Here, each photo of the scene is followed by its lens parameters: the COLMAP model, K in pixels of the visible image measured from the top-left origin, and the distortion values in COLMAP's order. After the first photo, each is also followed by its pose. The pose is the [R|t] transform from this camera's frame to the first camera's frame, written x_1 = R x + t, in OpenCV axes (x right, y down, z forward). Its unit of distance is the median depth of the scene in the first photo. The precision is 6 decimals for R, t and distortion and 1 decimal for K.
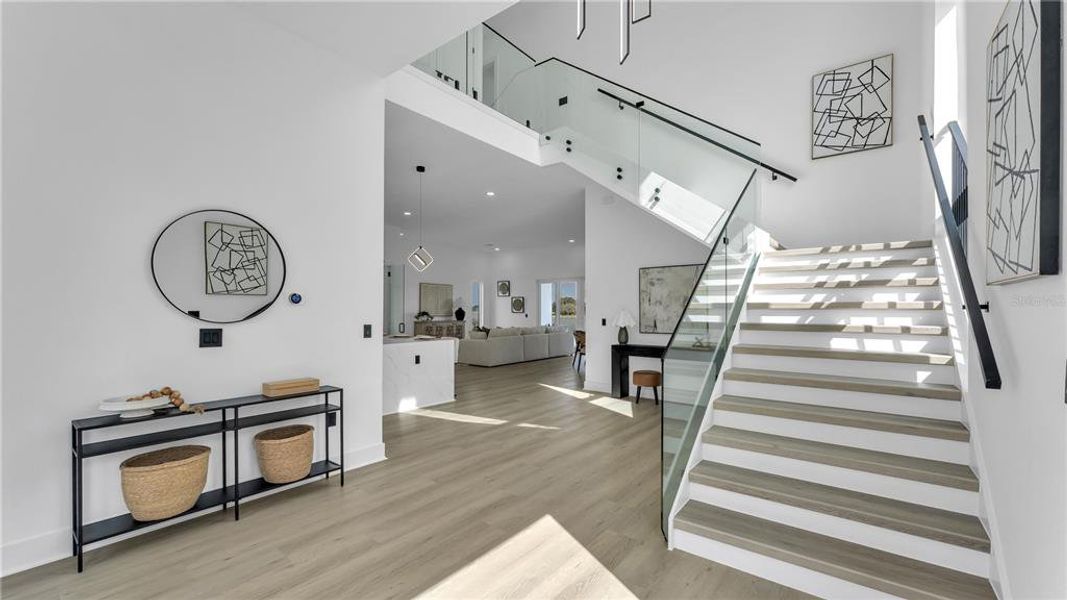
lens RADIAL K [[427.4, 0, 535.0], [0, 427.4, 297.0], [0, 0, 1]] dist [0.001818, 0.000115]
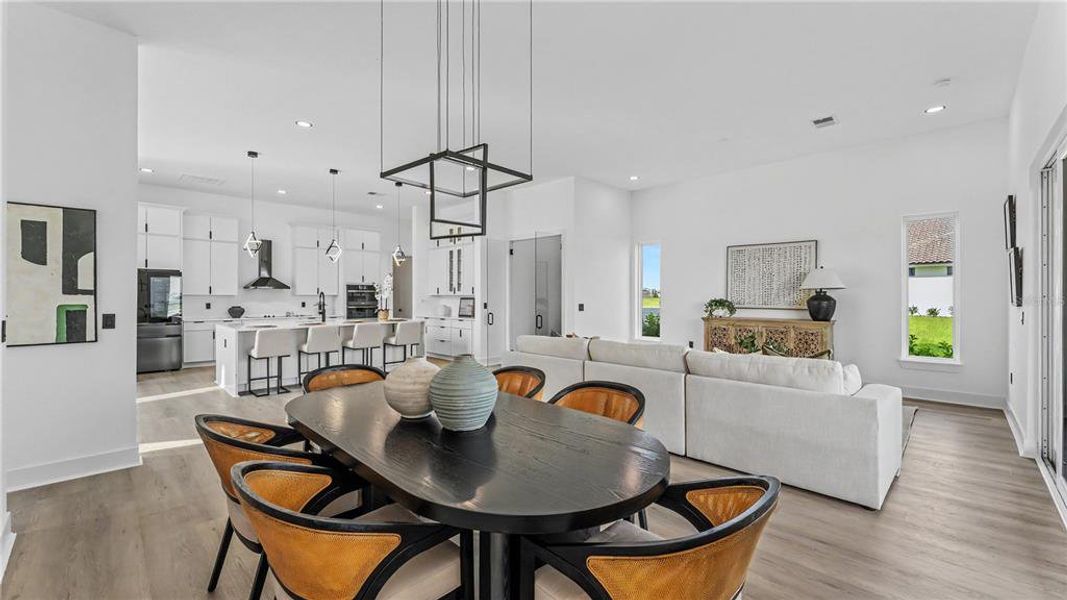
lens RADIAL K [[427.4, 0, 535.0], [0, 427.4, 297.0], [0, 0, 1]] dist [0.001818, 0.000115]
pose [[-0.120310, 0.001998, -0.992734, 0.280717], [0.032371, 0.999474, -0.001912, 0.022695], [0.992208, -0.032365, -0.120311, 0.768831]]
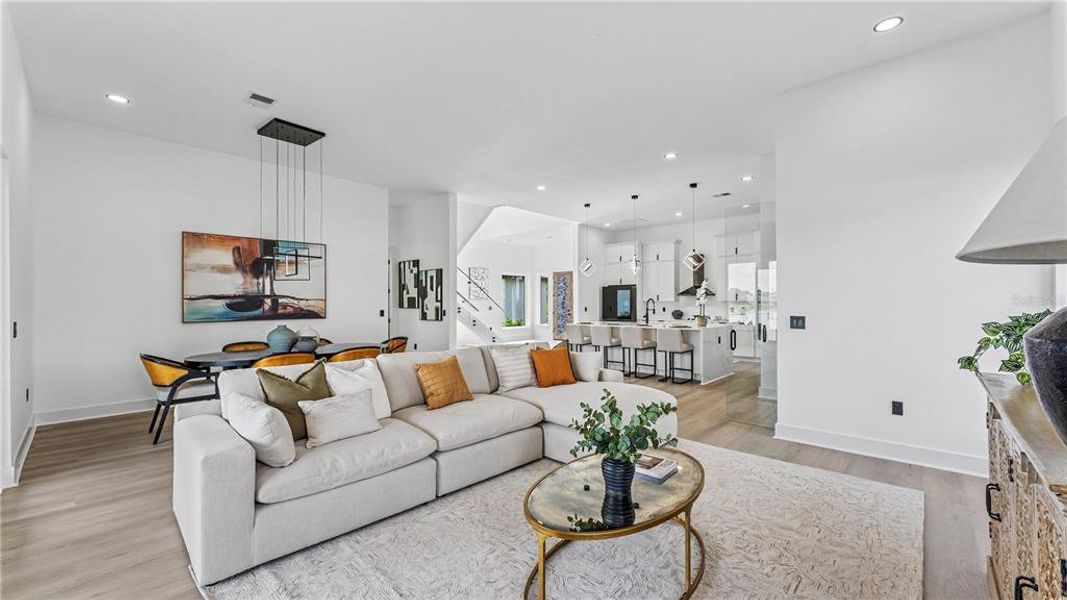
lens RADIAL K [[427.4, 0, 535.0], [0, 427.4, 297.0], [0, 0, 1]] dist [0.001818, 0.000115]
pose [[-0.995861, 0.004621, 0.090767, -0.093670], [0.000524, 0.998982, -0.045115, 0.032541], [-0.090883, -0.044881, -0.994850, 1.069473]]
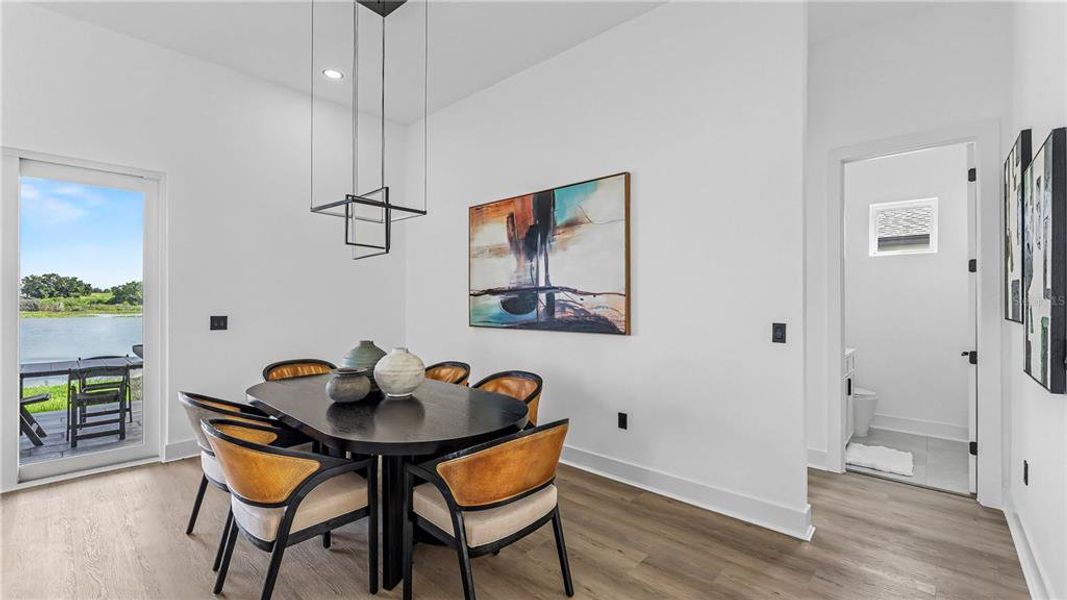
lens RADIAL K [[446.1, 0, 535.1], [0, 446.1, 302.0], [0, 0, 1]] dist [0.000300, 0.000097]
pose [[0.085200, -0.000097, 0.996364, -0.045501], [-0.035361, 0.999370, 0.003121, 0.018841], [-0.995736, -0.035498, 0.085142, 0.637507]]
